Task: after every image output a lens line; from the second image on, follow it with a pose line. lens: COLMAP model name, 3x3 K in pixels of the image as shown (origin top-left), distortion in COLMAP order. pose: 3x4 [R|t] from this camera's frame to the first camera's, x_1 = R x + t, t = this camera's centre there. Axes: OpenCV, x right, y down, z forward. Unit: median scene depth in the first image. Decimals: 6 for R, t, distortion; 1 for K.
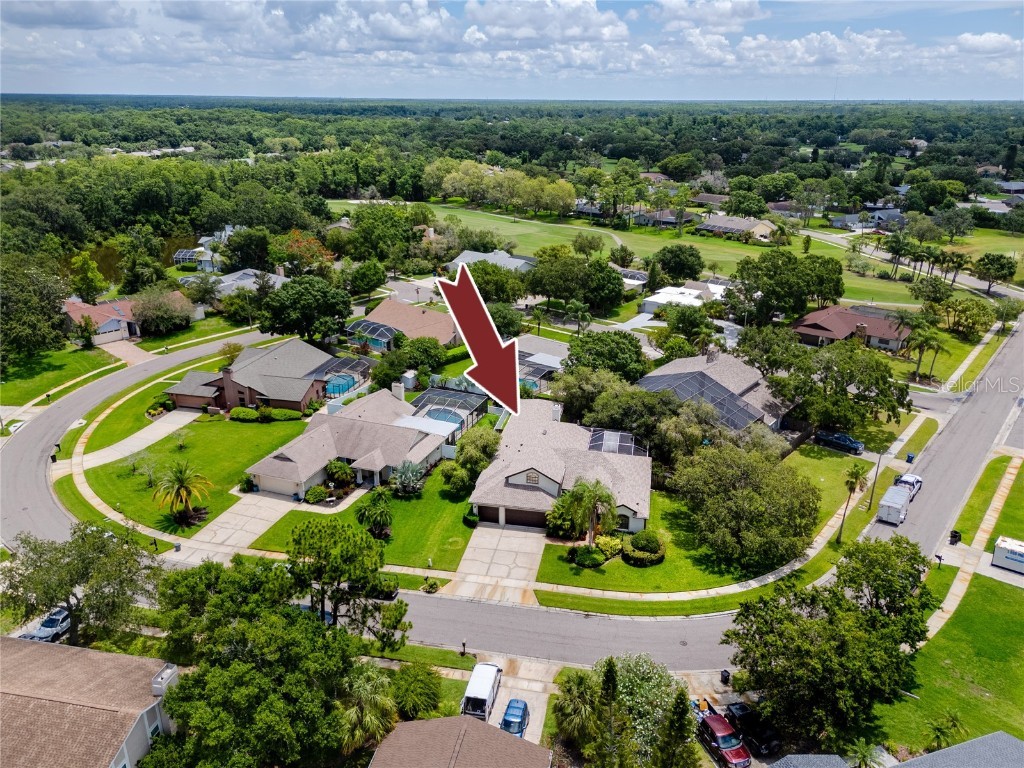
lens RADIAL K [[752.0, 0, 514.3], [0, 752.0, 381.0], [0, 0, 1]] dist [0.069276, -0.061734]
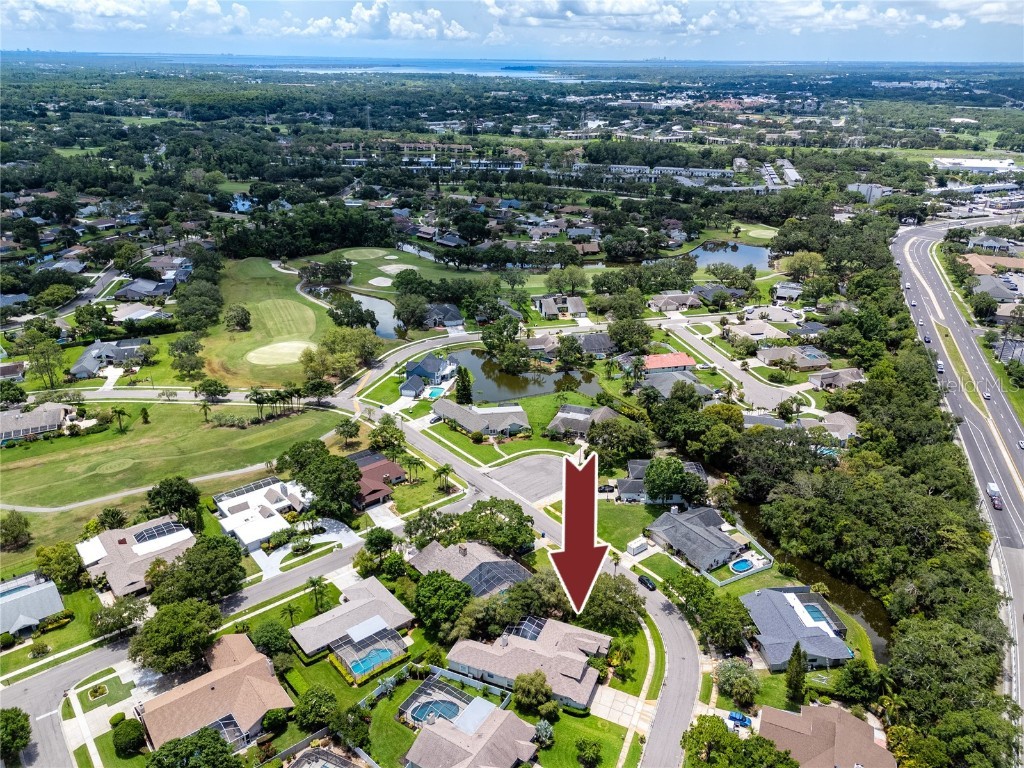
lens RADIAL K [[752.0, 0, 514.3], [0, 752.0, 381.0], [0, 0, 1]] dist [0.069276, -0.061734]
pose [[0.199634, -0.388438, 0.899590, -1.444759], [0.336226, 0.889486, 0.309461, -1.151851], [-0.920379, 0.240687, 0.308174, 0.447514]]
